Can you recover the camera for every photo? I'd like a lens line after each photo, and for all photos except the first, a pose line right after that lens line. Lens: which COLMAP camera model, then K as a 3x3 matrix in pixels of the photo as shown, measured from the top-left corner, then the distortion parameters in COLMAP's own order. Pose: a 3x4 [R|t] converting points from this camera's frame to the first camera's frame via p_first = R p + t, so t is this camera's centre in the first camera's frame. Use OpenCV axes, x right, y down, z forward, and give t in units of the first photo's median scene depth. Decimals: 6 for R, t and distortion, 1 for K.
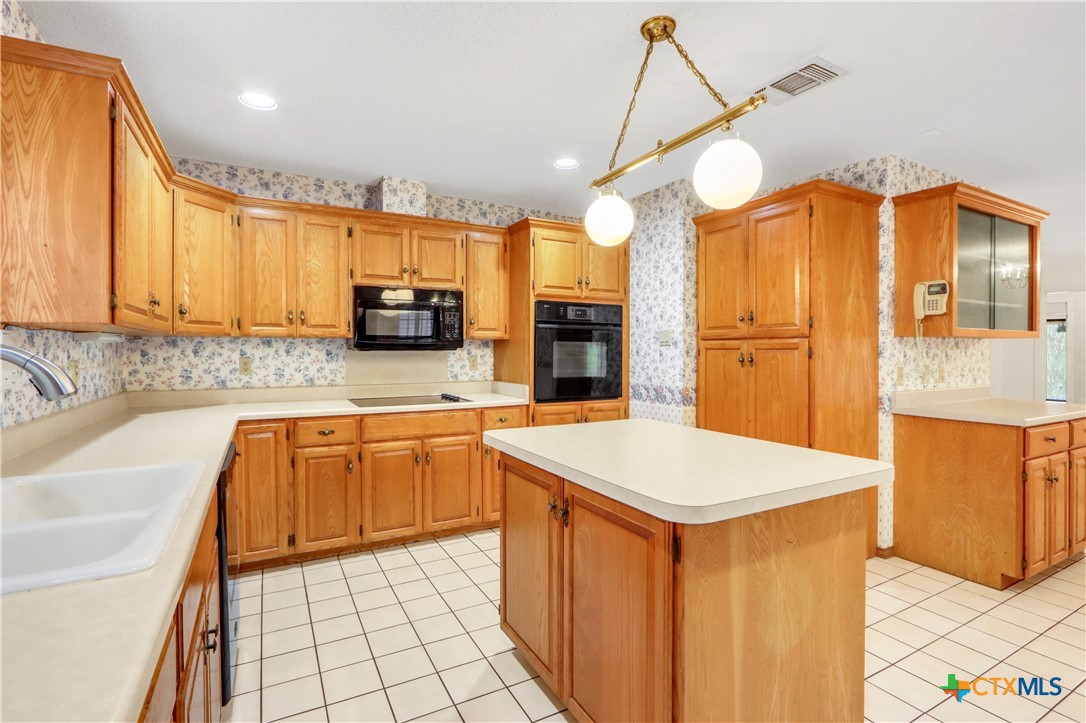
lens RADIAL K [[524.5, 0, 524.9], [0, 524.5, 351.7], [0, 0, 1]] dist [-0.013081, -0.001637]
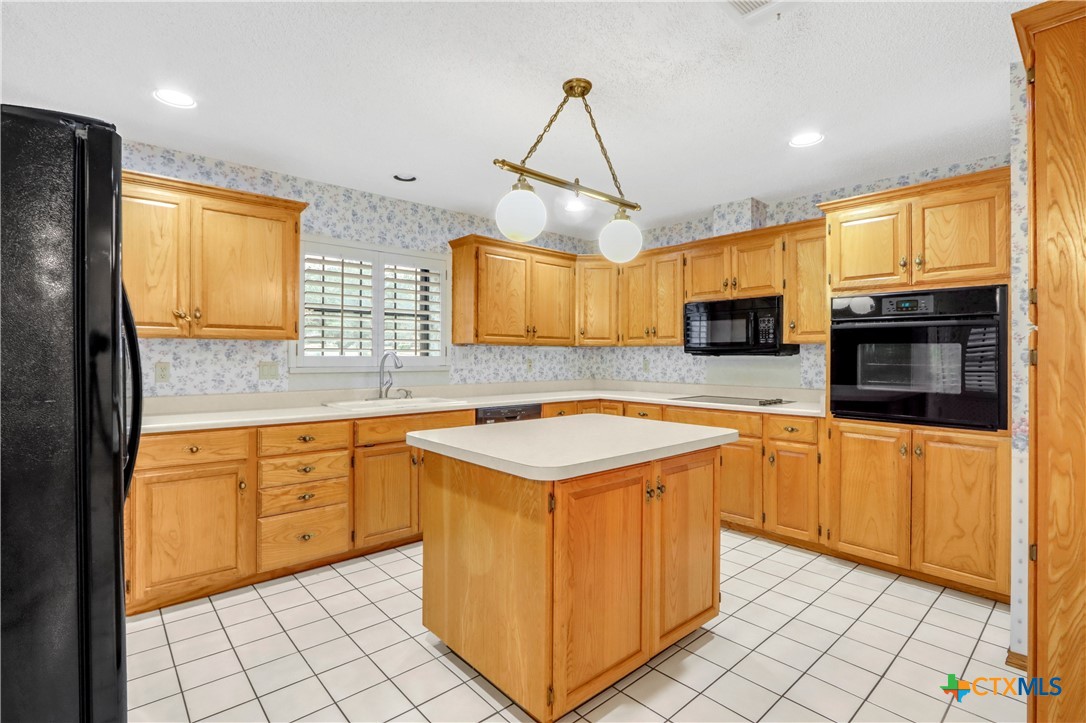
lens RADIAL K [[524.5, 0, 545.2], [0, 524.5, 353.9], [0, 0, 1]] dist [-0.013081, -0.001637]
pose [[0.236939, -0.006975, -0.971499, 0.763045], [-0.013374, 0.999856, -0.010440, 0.011130], [0.971432, 0.015467, 0.236812, 0.354376]]
